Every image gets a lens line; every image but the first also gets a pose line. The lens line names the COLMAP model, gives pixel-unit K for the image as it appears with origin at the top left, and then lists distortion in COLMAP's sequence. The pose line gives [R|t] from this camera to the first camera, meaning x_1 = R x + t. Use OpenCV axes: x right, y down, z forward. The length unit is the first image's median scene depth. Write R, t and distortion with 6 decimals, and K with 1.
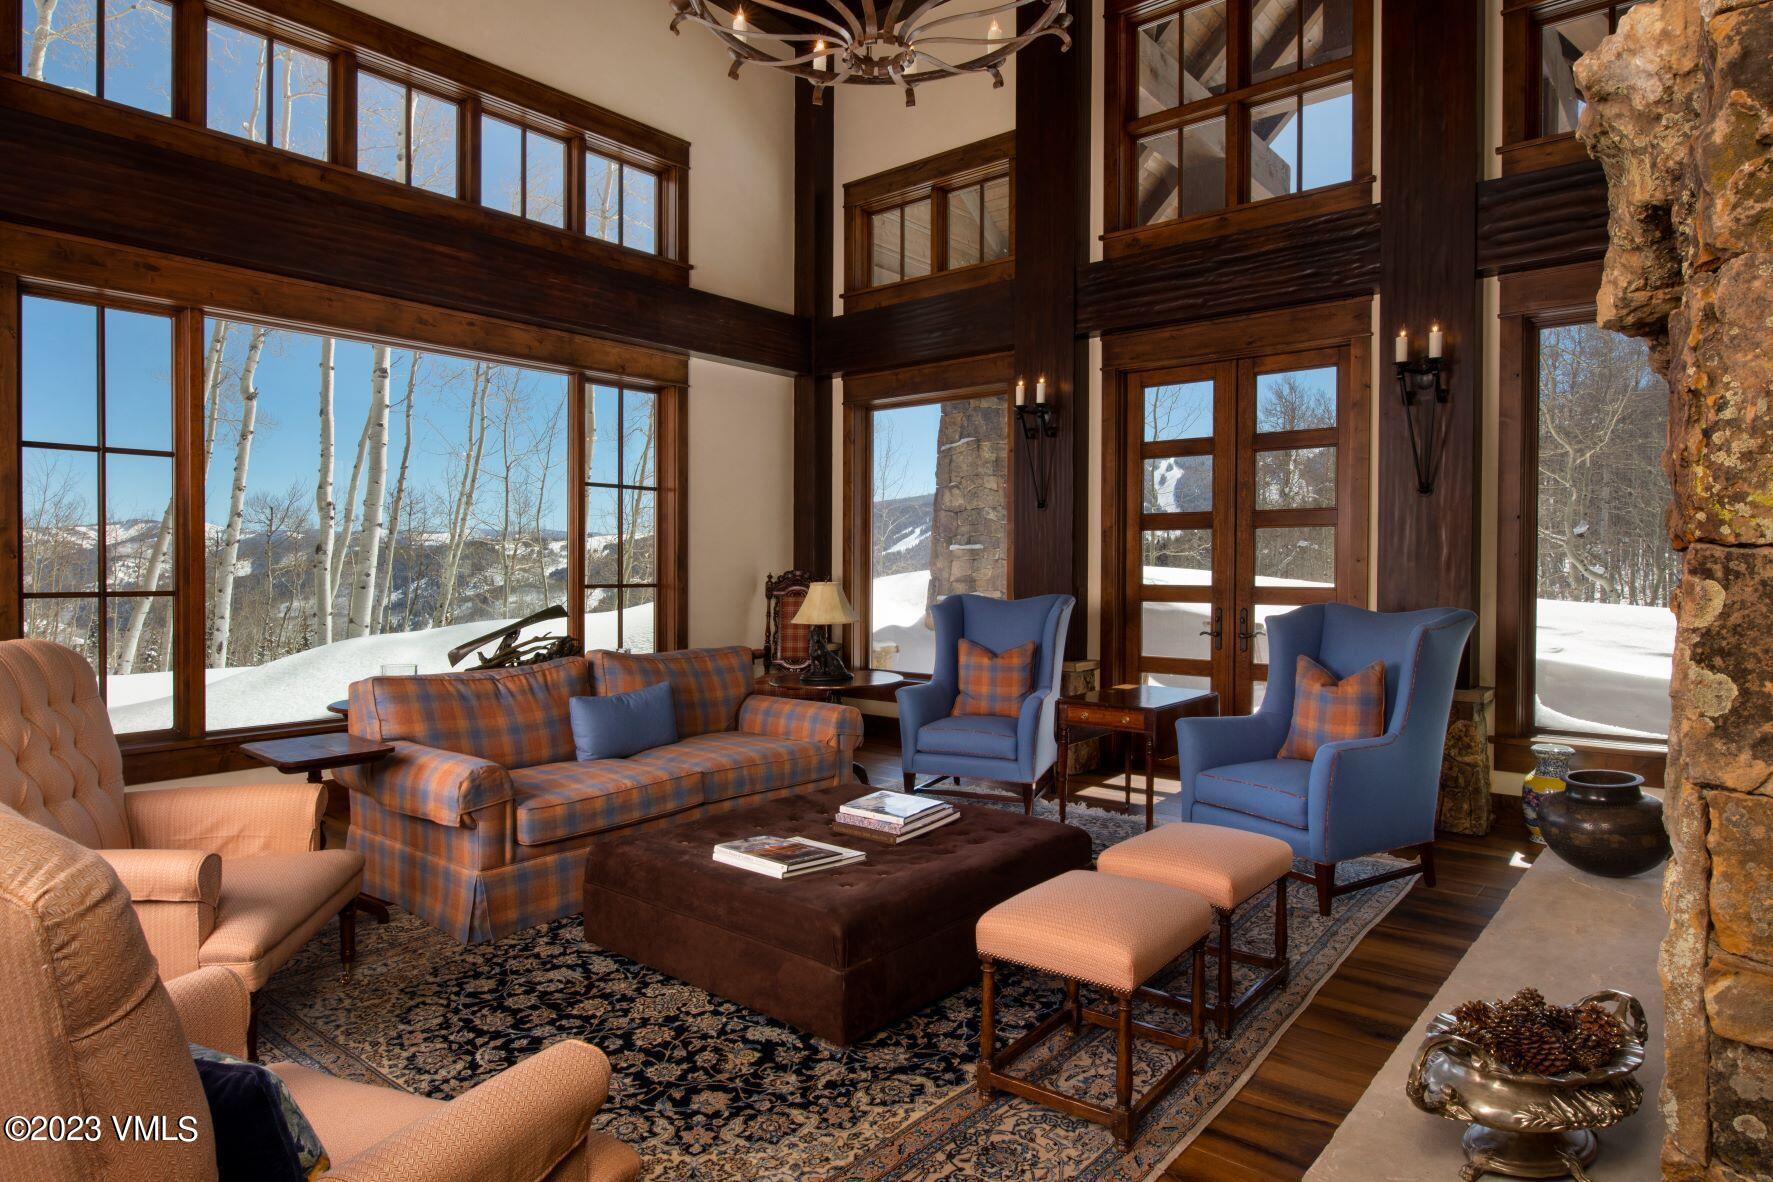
lens RADIAL K [[1033.6, 0, 886.5], [0, 1033.6, 591.0], [0, 0, 1]] dist [-0.062296, 0.000398]
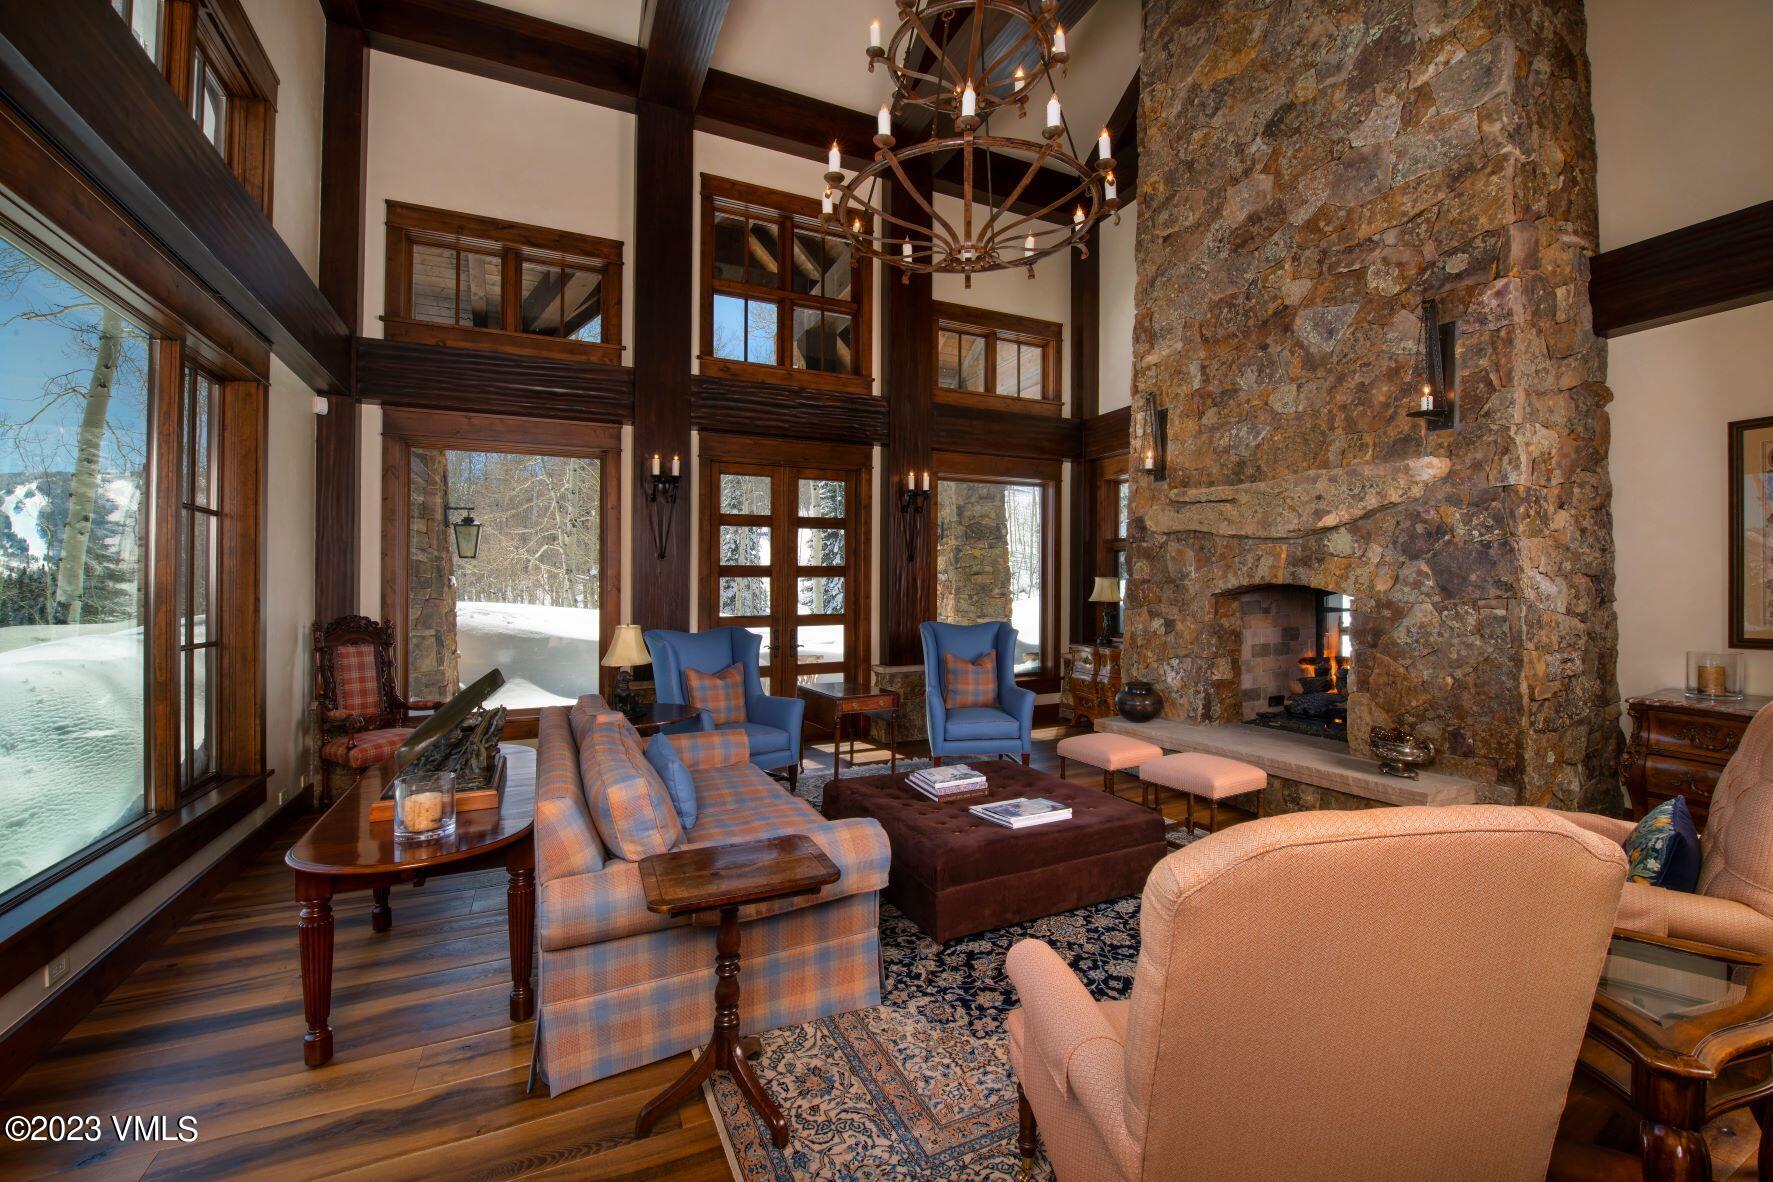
lens RADIAL K [[788.6, 0, 889.4], [0, 788.6, 572.5], [0, 0, 1]] dist [0.002213, -0.001015]
pose [[0.389141, 0.007876, 0.921144, -0.594767], [0.027875, 0.999405, -0.020322, -0.034248], [-0.920756, 0.033585, 0.388690, 0.351339]]
